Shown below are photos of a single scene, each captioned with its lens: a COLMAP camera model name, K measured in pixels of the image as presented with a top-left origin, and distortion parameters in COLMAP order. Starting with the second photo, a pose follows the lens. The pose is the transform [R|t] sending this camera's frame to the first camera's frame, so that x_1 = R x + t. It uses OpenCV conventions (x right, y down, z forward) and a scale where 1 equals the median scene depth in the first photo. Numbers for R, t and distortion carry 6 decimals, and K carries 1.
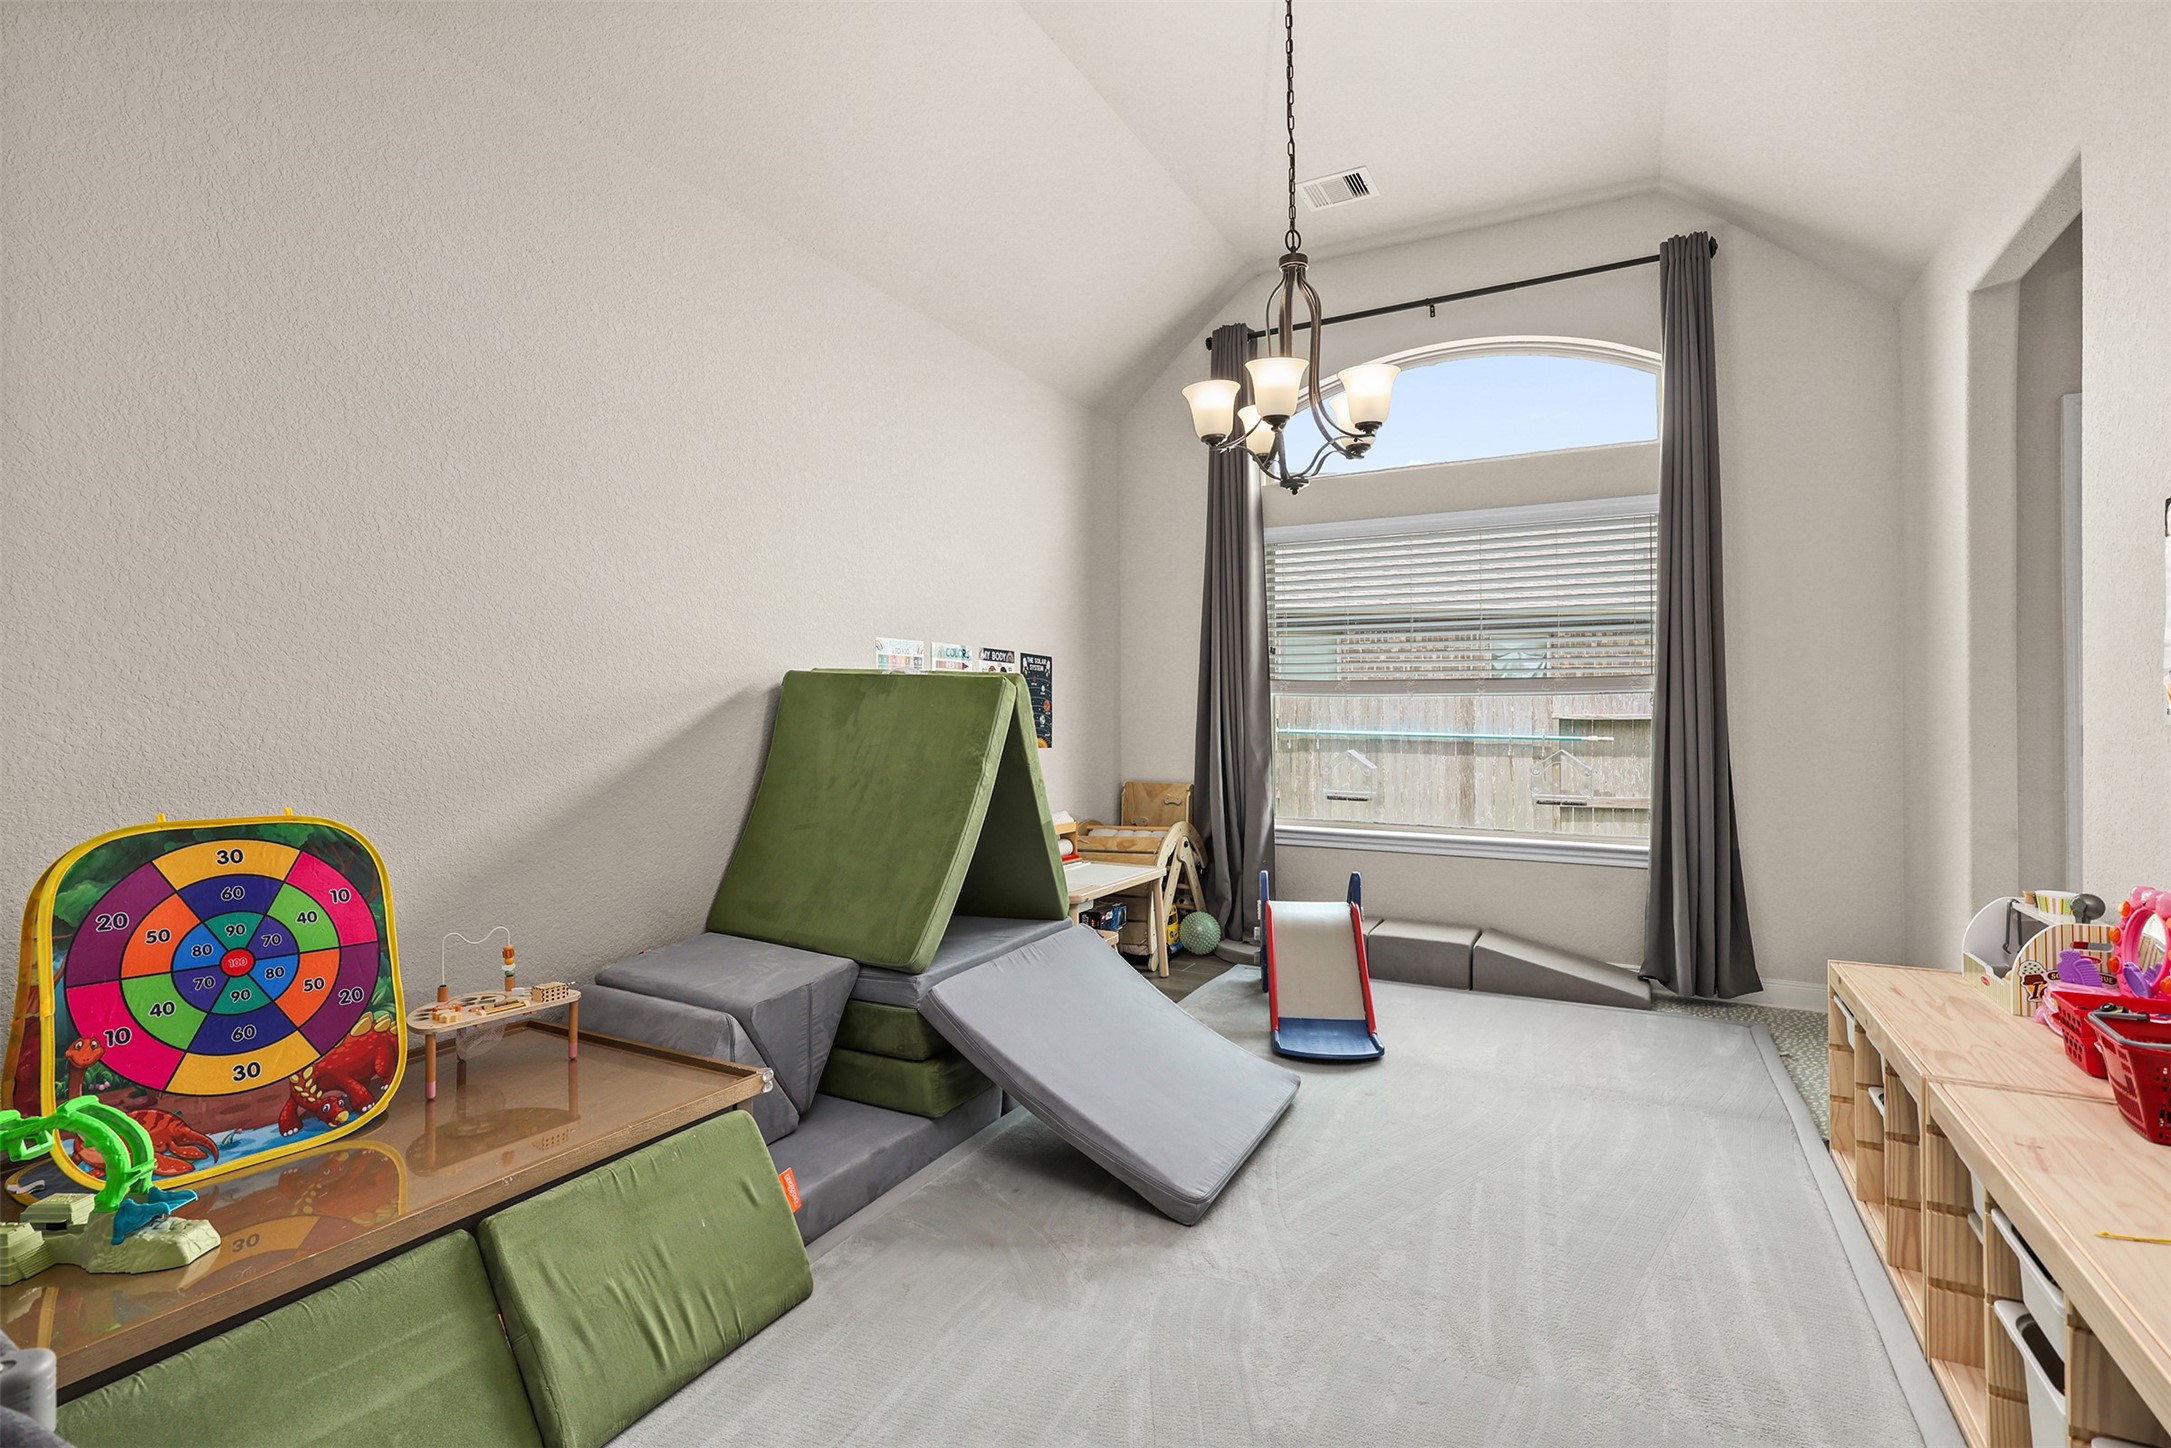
lens RADIAL K [[1028.4, 0, 1086.1], [0, 1028.4, 718.1], [0, 0, 1]] dist [-0.000019, -0.000020]
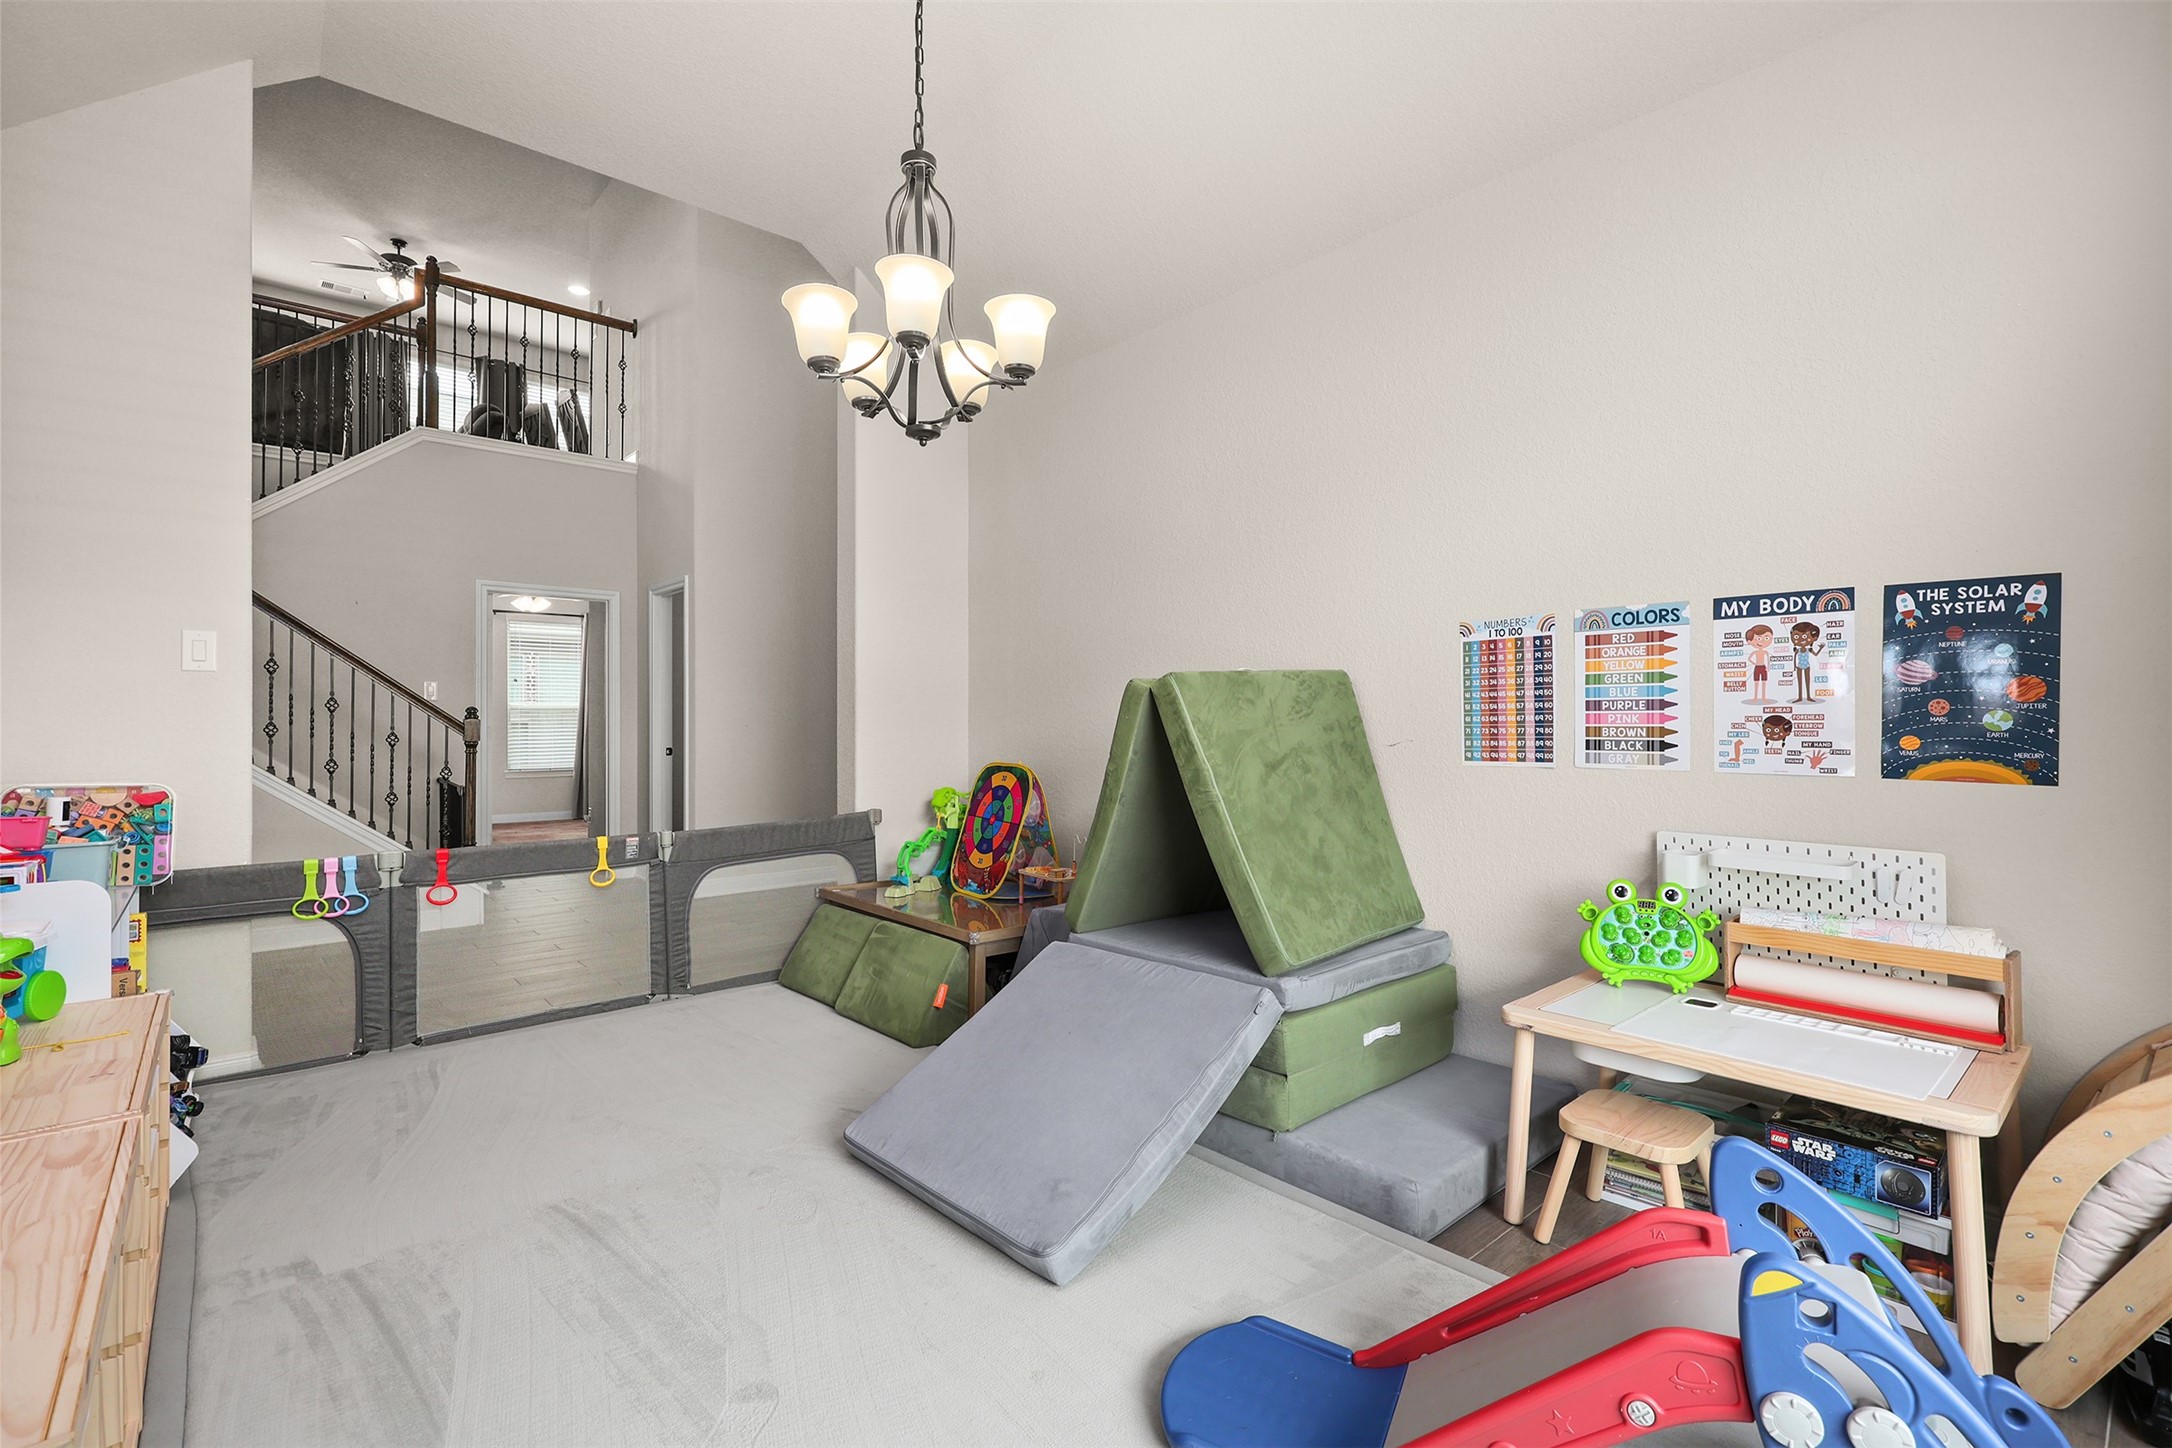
lens RADIAL K [[972.6, 0, 1090.1], [0, 972.6, 724.0], [0, 0, 1]] dist [0.000655, 0.000046]
pose [[-0.357519, -0.002673, -0.933902, 0.531083], [0.000465, 0.999995, -0.003040, 0.004520], [0.933906, -0.001521, -0.357516, 0.840138]]
